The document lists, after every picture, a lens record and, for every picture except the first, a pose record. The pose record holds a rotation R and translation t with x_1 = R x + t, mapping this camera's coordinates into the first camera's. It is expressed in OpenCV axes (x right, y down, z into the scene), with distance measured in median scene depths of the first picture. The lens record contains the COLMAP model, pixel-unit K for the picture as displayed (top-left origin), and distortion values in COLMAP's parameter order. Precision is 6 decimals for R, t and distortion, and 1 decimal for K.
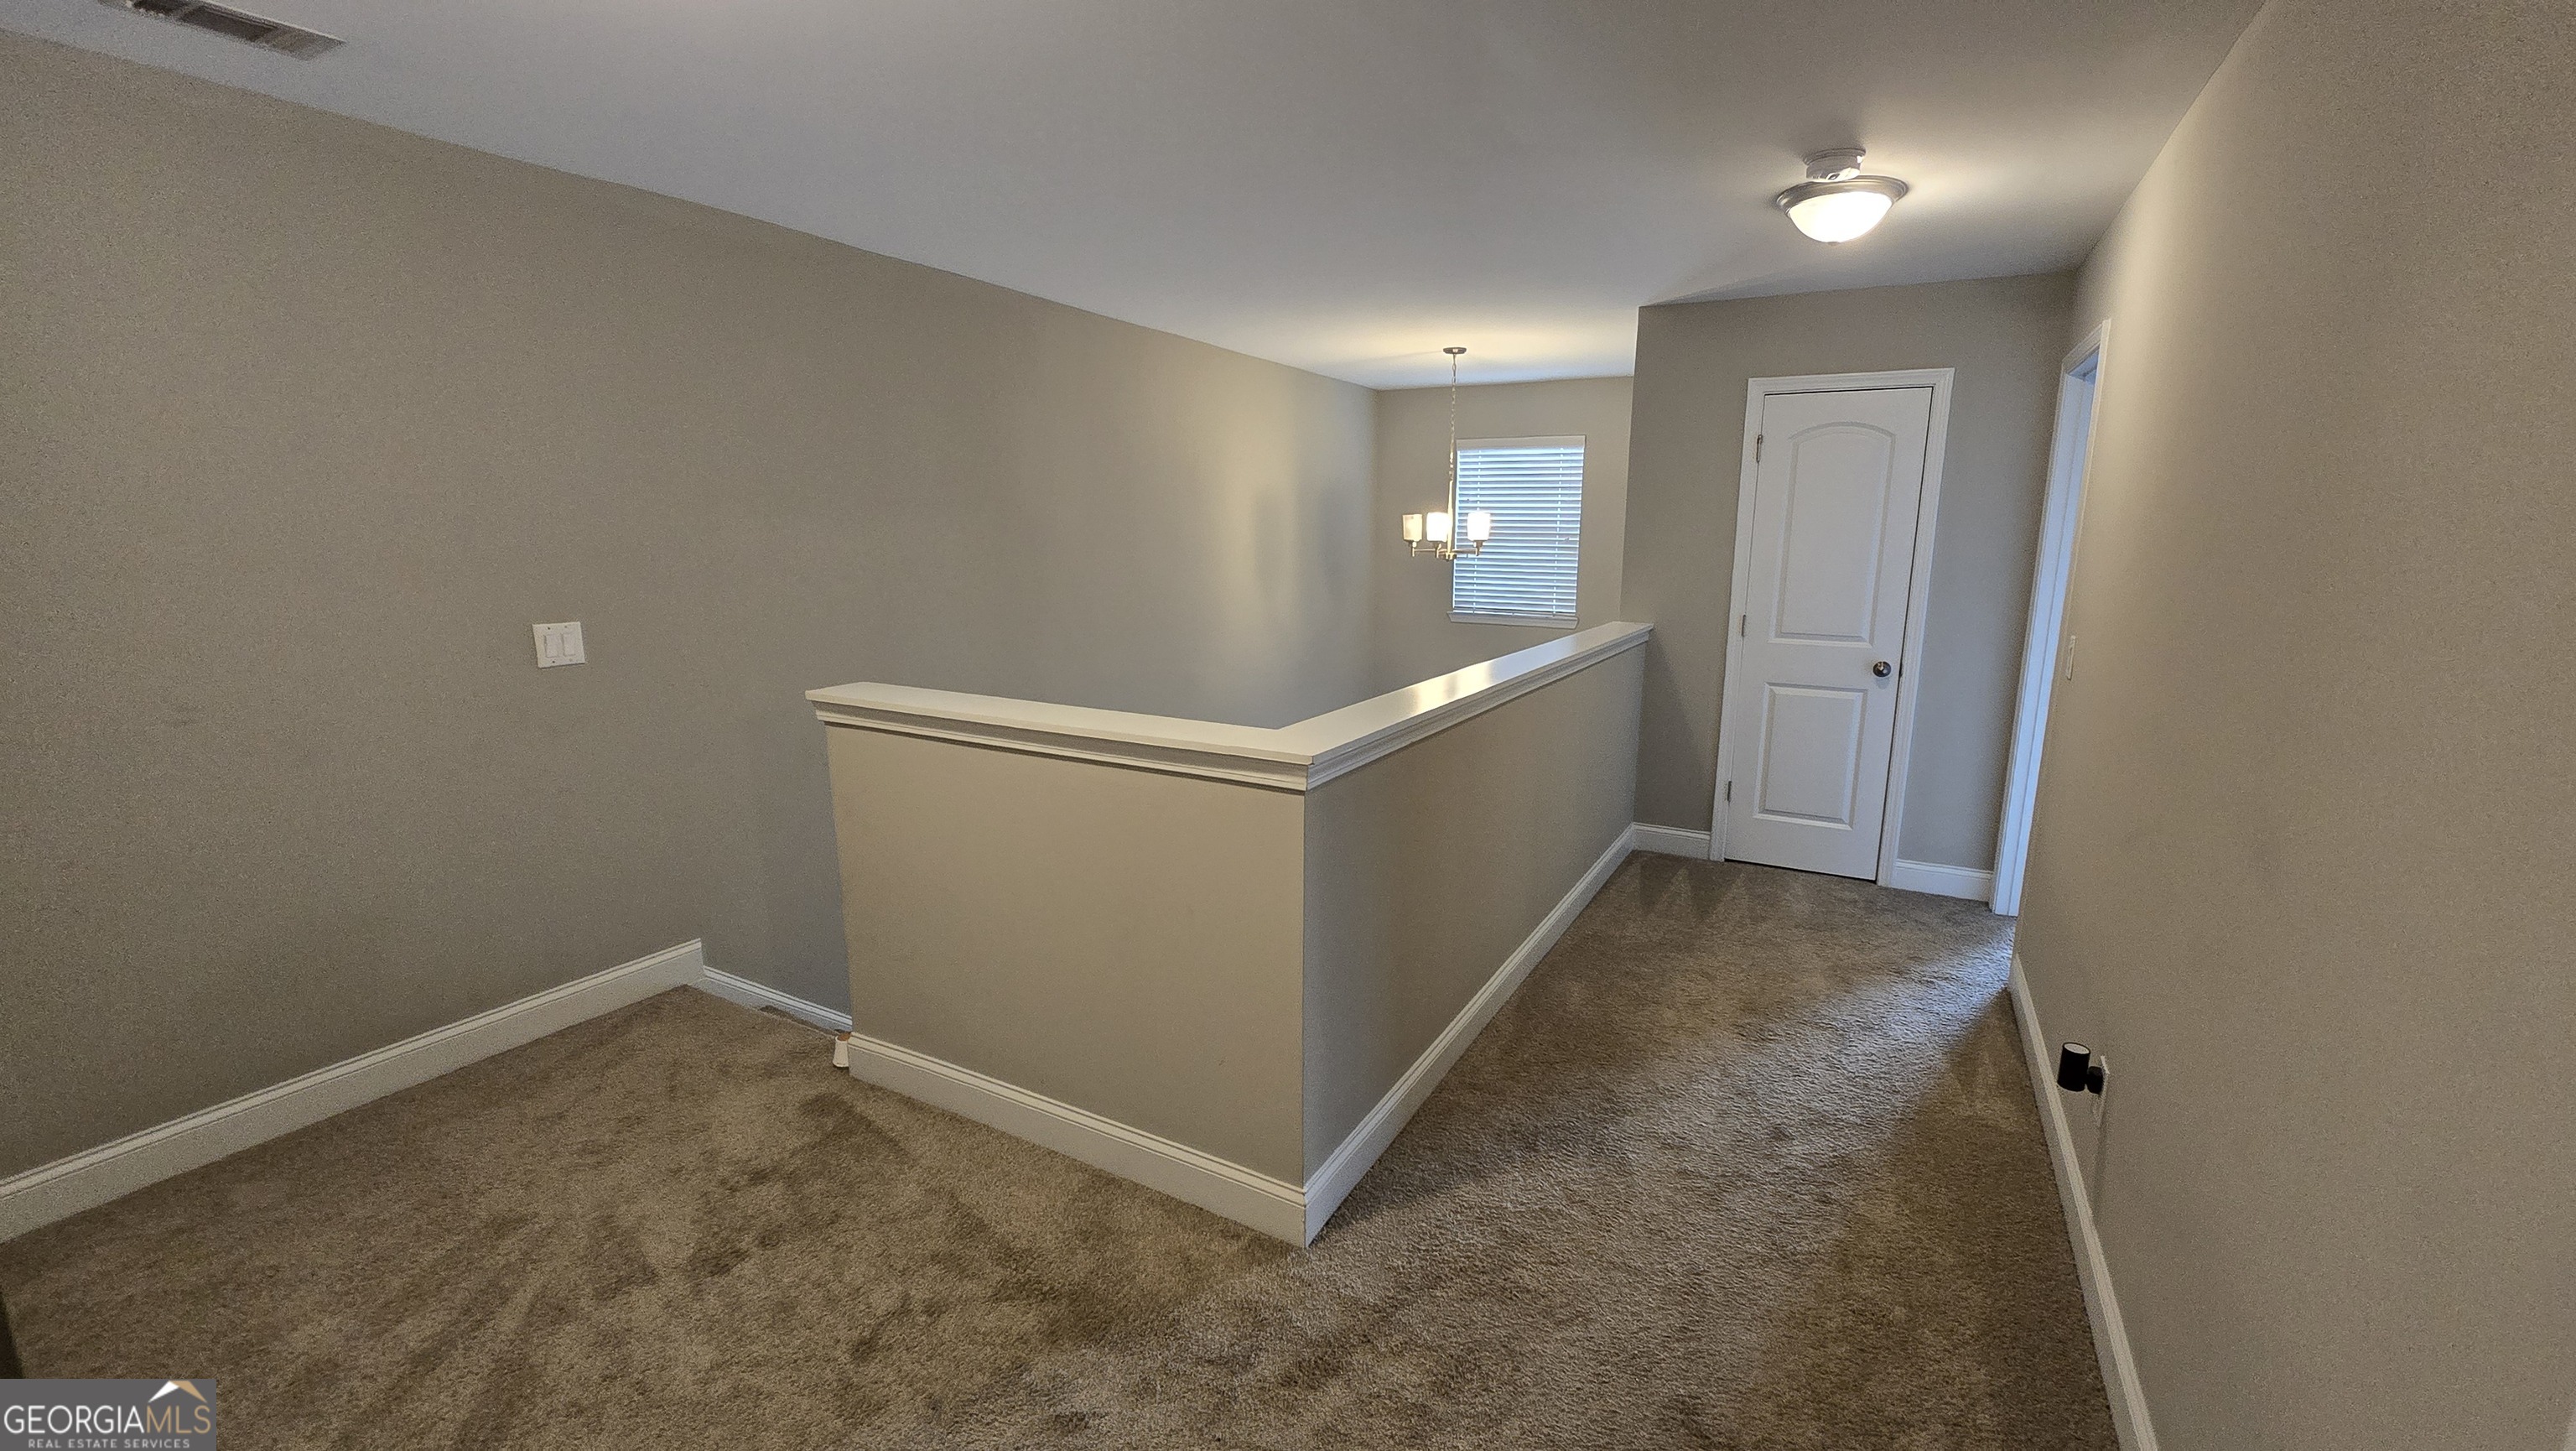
lens RADIAL K [[1045.6, 0, 1304.1], [0, 1045.6, 731.9], [0, 0, 1]] dist [0.002393, -0.001585]
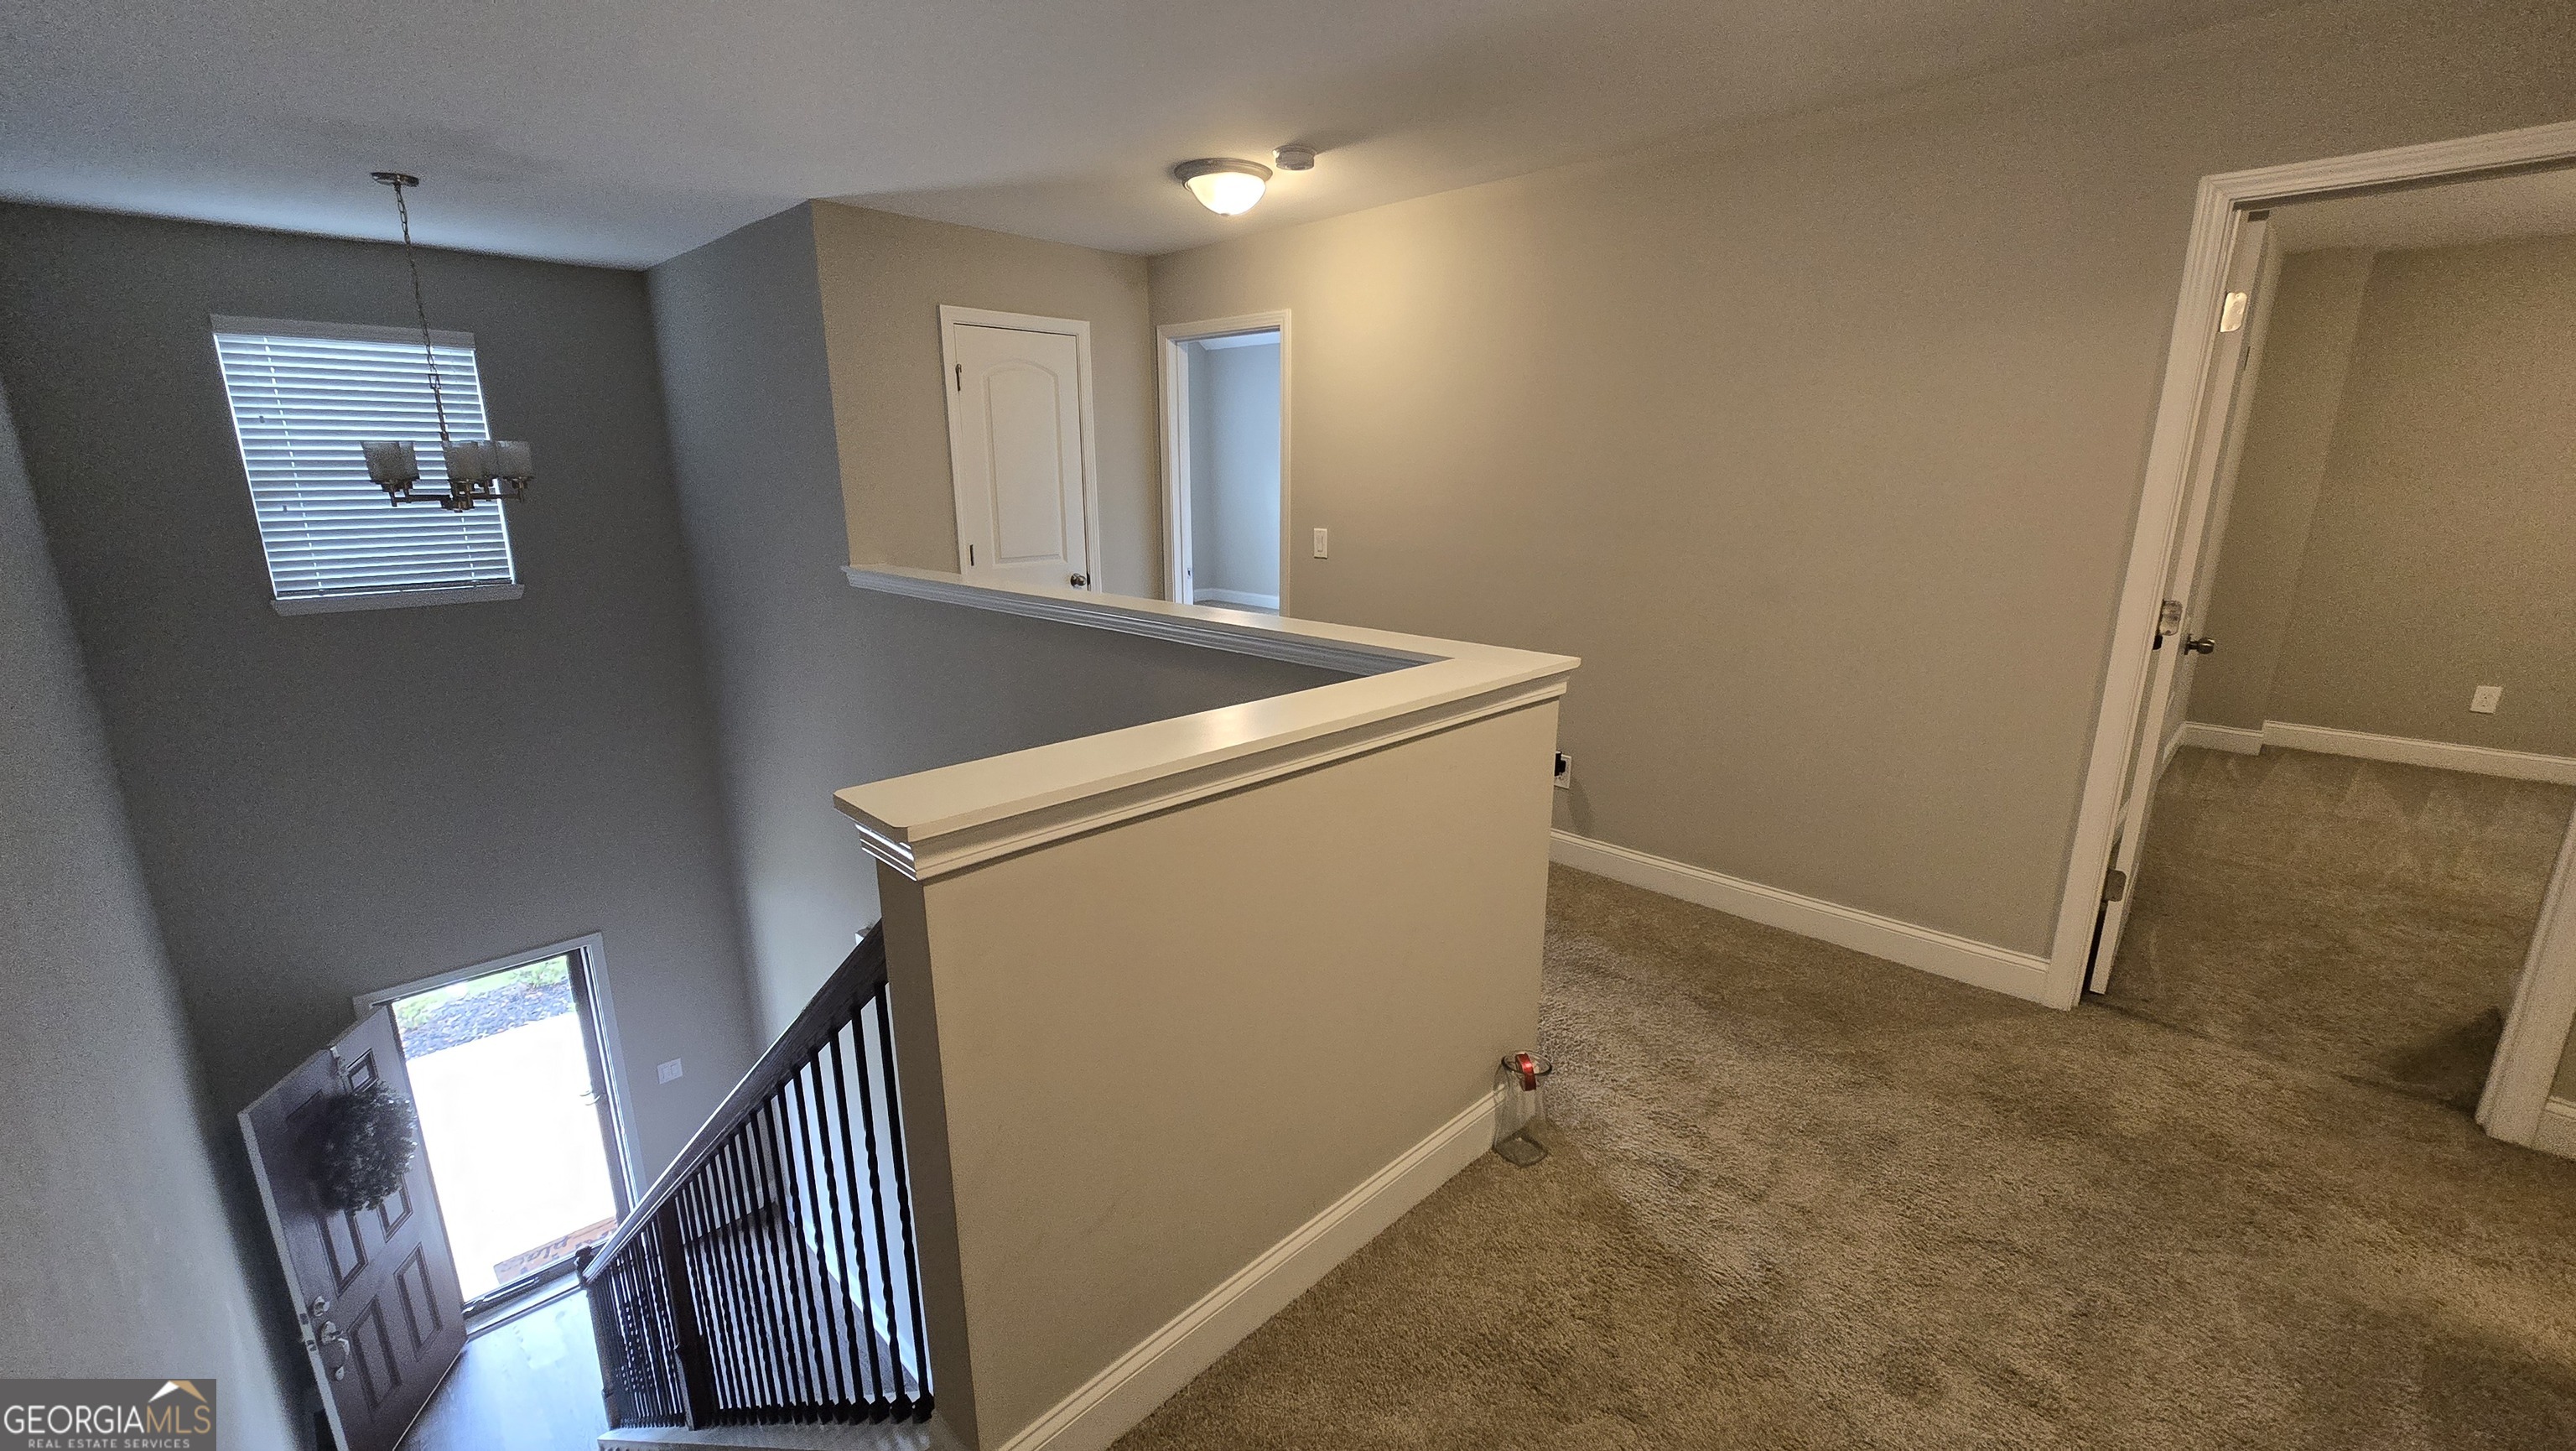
lens RADIAL K [[1045.6, 0, 1297.2], [0, 1045.6, 731.5], [0, 0, 1]] dist [0.002393, -0.001585]
pose [[0.294797, -0.241647, 0.924500, -0.492212], [0.187593, 0.963305, 0.191972, -0.075291], [-0.936965, 0.116837, 0.329311, 0.404737]]
